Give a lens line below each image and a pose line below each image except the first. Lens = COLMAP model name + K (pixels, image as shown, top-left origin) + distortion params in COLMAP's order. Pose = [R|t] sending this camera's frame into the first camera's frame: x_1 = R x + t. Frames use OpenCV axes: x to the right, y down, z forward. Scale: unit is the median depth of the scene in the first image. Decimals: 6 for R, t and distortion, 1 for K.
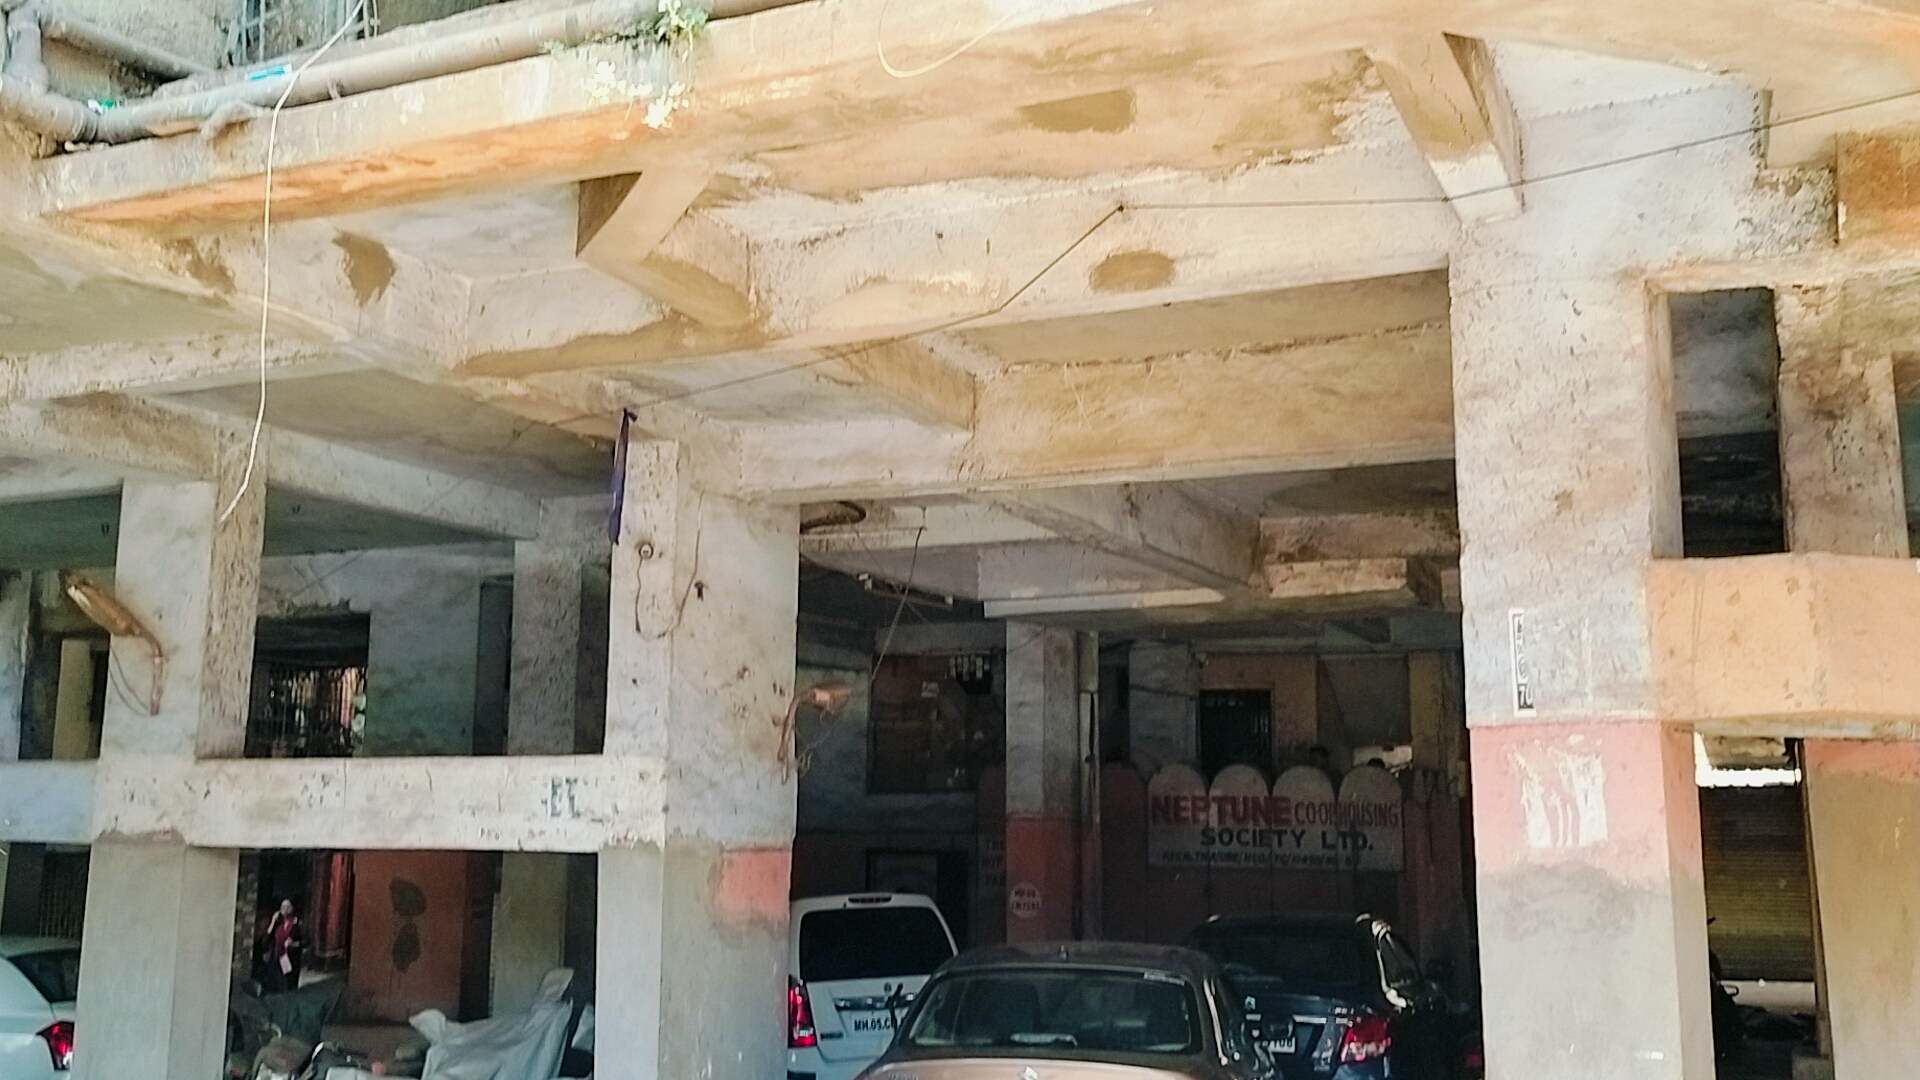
lens RADIAL K [[1780.6, 0, 960.0], [0, 1780.6, 540.0], [0, 0, 1]] dist [0.095061, -0.200836]
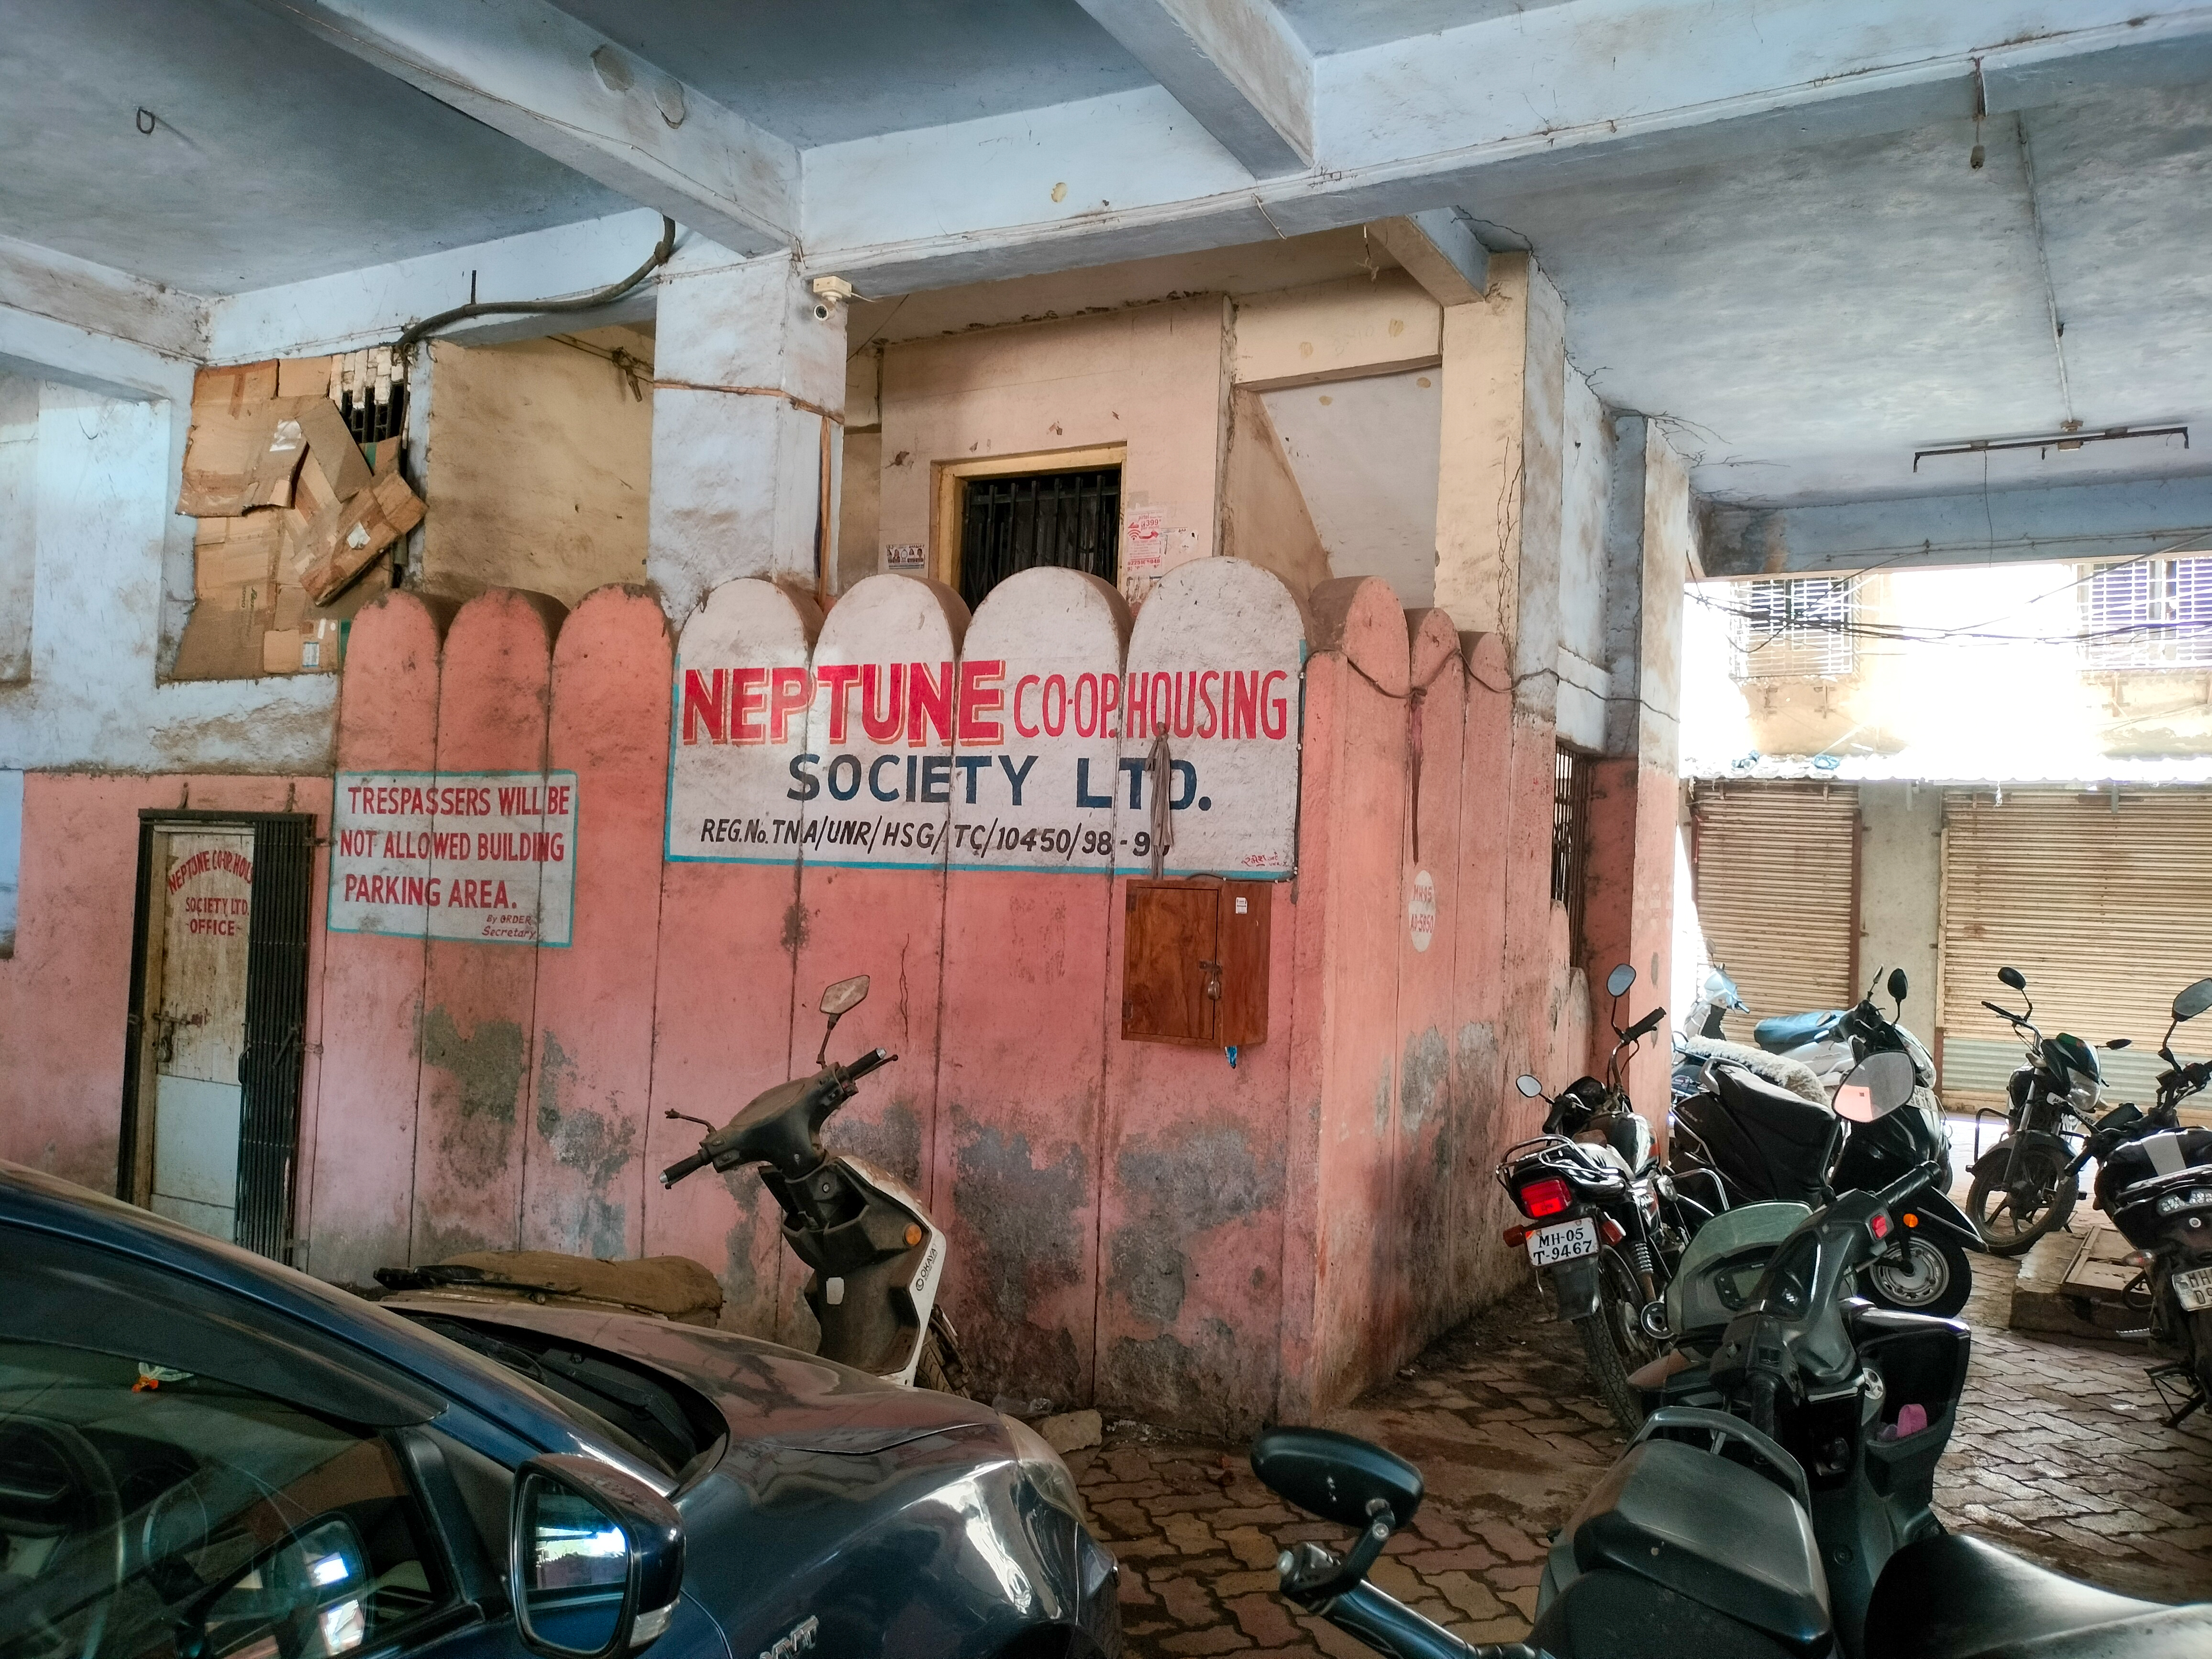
lens RADIAL K [[1682.9, 0, 1120.6], [0, 1682.9, 832.0], [0, 0, 1]] dist [0.061615, -0.093434]
pose [[0.997123, 0.028928, -0.070058, 0.226935], [-0.020003, 0.991969, 0.124890, 0.133857], [0.073109, -0.123130, 0.989694, 0.671310]]
